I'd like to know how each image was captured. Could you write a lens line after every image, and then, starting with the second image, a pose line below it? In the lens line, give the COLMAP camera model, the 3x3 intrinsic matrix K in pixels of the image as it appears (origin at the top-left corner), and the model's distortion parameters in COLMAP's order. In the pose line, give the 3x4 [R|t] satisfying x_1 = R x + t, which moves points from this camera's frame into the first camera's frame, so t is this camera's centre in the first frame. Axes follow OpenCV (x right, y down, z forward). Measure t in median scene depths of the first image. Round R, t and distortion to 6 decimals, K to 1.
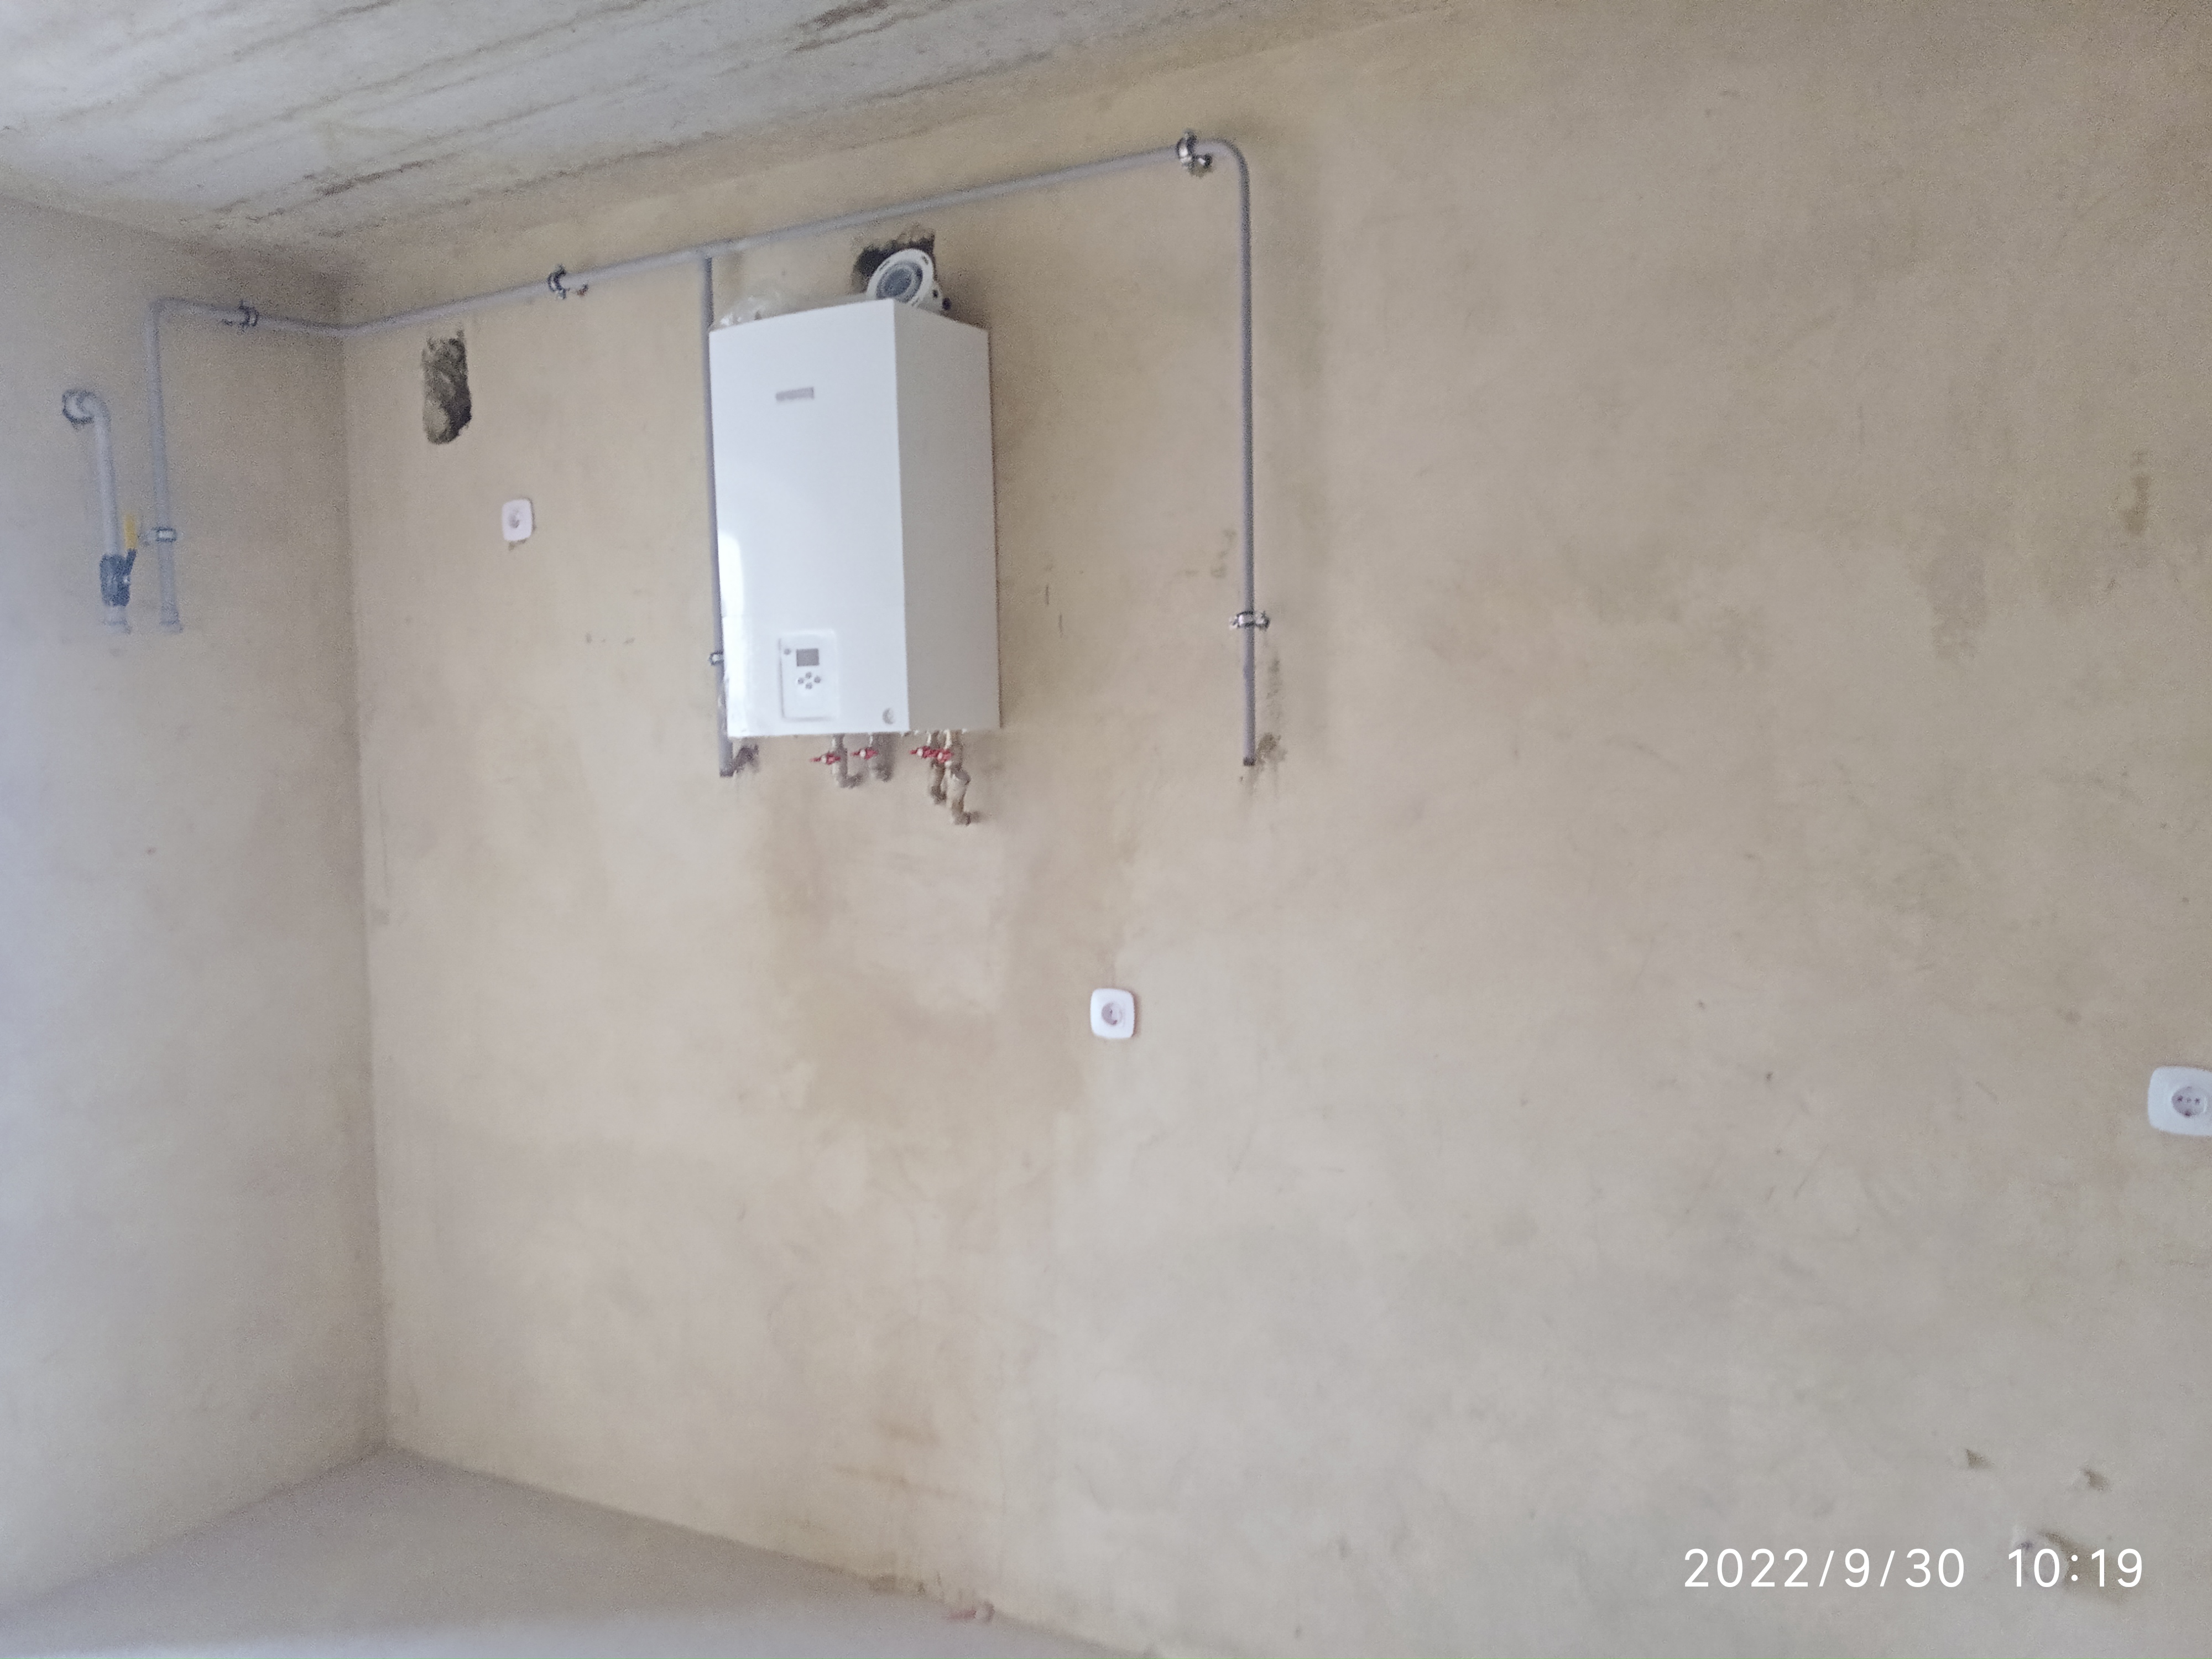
lens RADIAL K [[1664.6, 0, 1106.0], [0, 1664.6, 829.5], [0, 0, 1]] dist [0.005794, -0.057255]
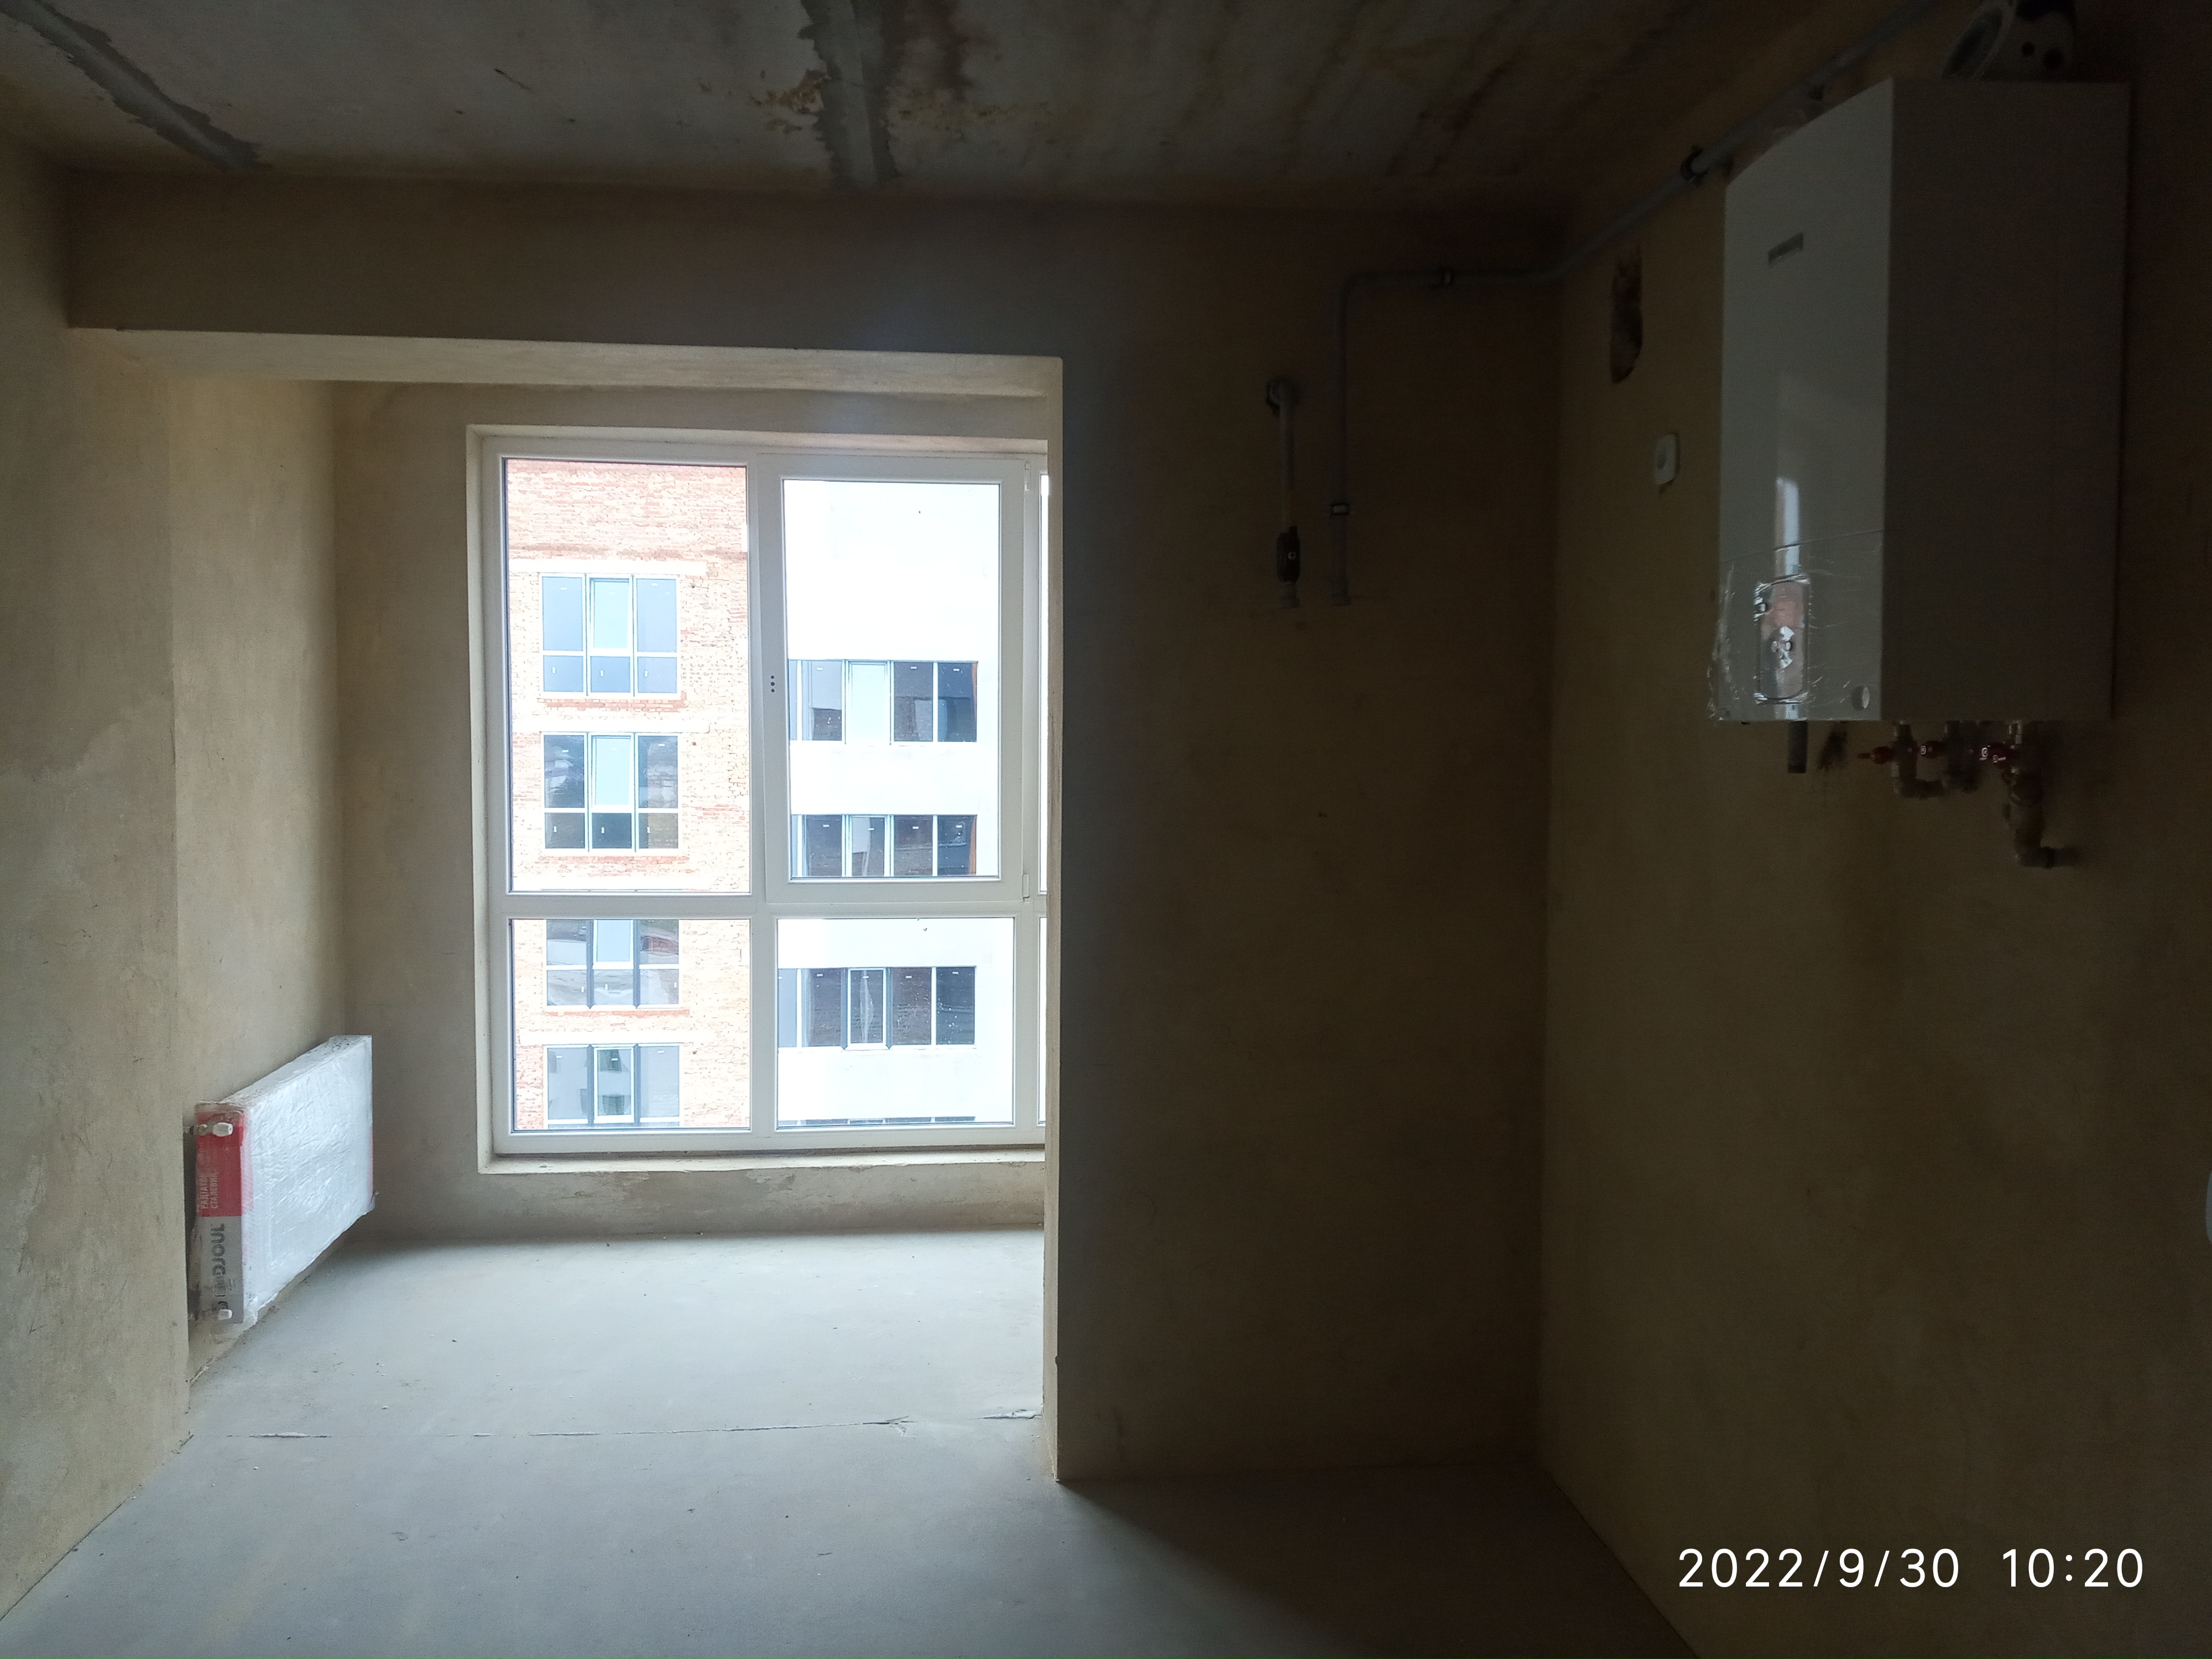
lens RADIAL K [[1664.6, 0, 1106.0], [0, 1664.6, 829.5], [0, 0, 1]] dist [0.005794, -0.057255]
pose [[0.559945, 0.078180, -0.824833, 0.222602], [-0.059345, 0.996766, 0.054190, -0.028236], [0.826402, 0.018606, 0.562773, 0.311162]]
